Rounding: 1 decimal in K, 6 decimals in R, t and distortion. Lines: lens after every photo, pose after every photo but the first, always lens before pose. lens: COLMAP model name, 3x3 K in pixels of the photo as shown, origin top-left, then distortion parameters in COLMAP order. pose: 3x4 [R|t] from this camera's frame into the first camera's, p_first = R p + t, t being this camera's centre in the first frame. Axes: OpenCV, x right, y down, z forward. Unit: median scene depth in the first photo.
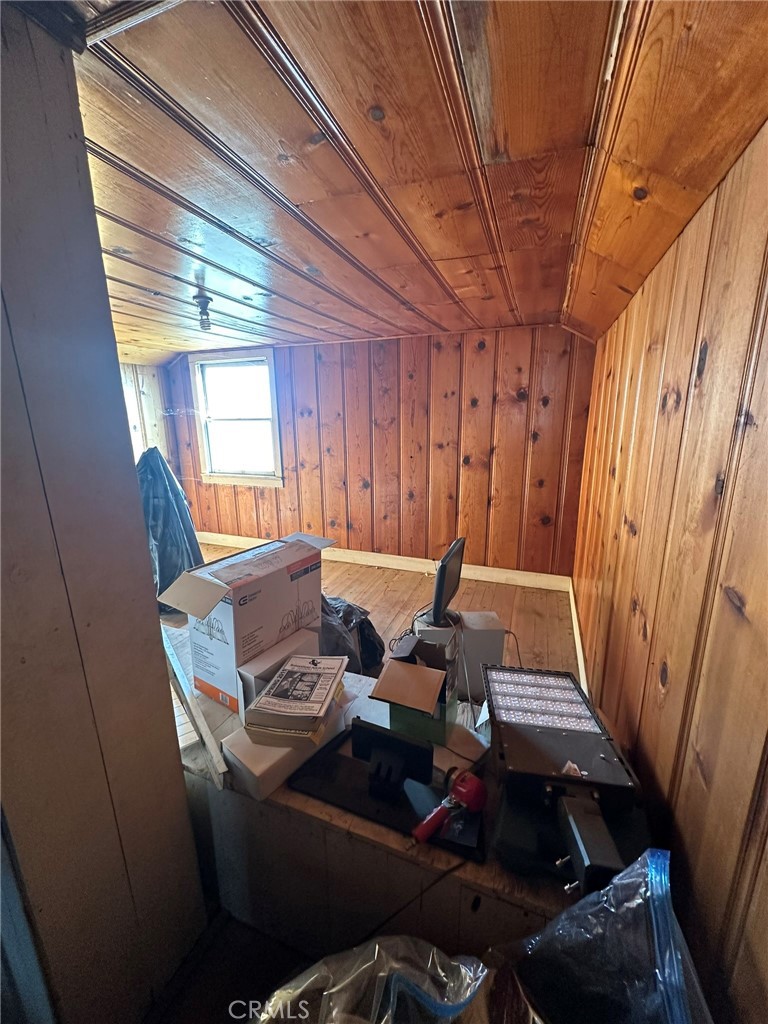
lens RADIAL K [[409.2, 0, 383.0], [0, 409.2, 511.0], [0, 0, 1]] dist [-0.000220, 0.000072]
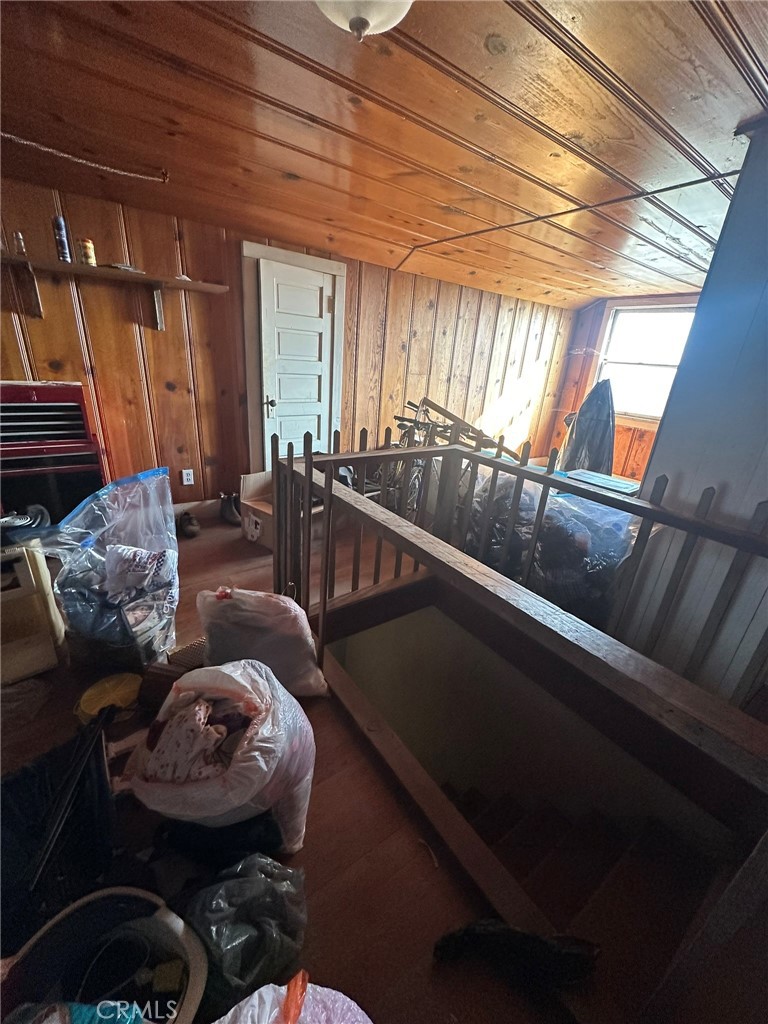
lens RADIAL K [[409.2, 0, 385.6], [0, 409.2, 515.9], [0, 0, 1]] dist [-0.000220, 0.000072]
pose [[0.835784, 0.267388, -0.479550, -0.300180], [-0.206997, 0.962407, 0.175856, 0.118964], [0.508544, -0.047713, 0.859713, -0.310831]]
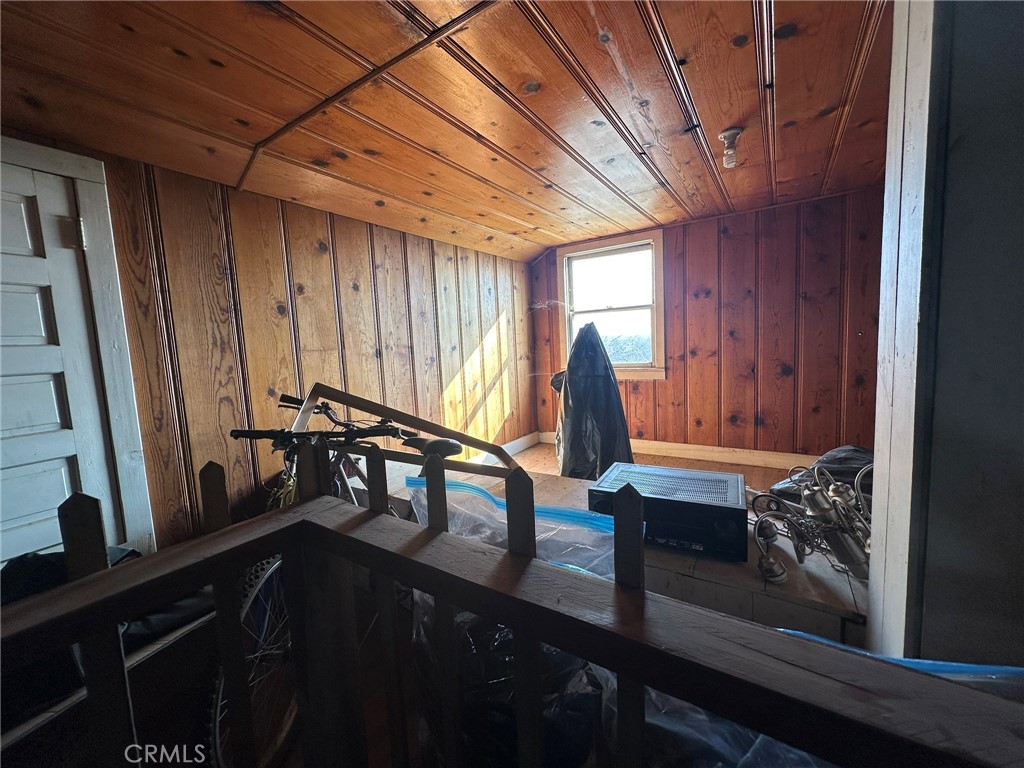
lens RADIAL K [[409.2, 0, 509.4], [0, 409.2, 383.1], [0, 0, 1]] dist [-0.000220, 0.000072]
pose [[0.975382, -0.016552, -0.219900, -0.390156], [-0.012387, 0.991492, -0.129575, 0.072713], [0.220174, 0.129109, 0.966879, 0.062238]]
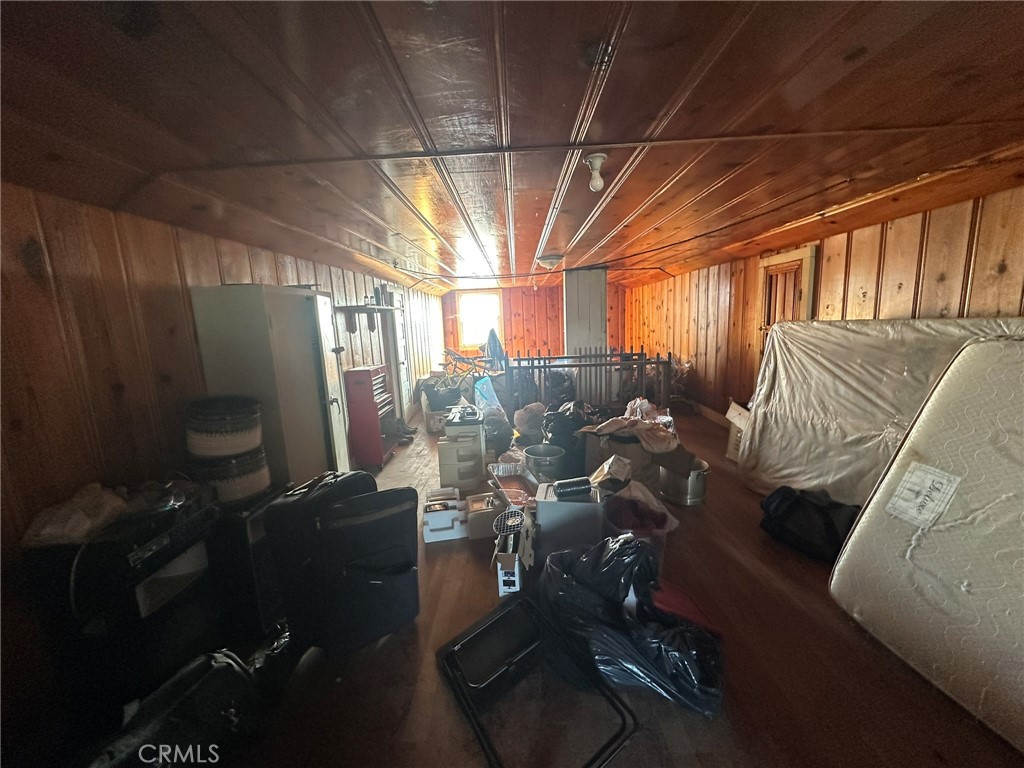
lens RADIAL K [[409.2, 0, 512.0], [0, 409.2, 385.6], [0, 0, 1]] dist [-0.000220, 0.000072]
pose [[0.938684, -0.088534, 0.333218, -1.002613], [0.113714, 0.991889, -0.056797, 0.285140], [-0.325487, 0.091206, 0.941138, -1.142178]]
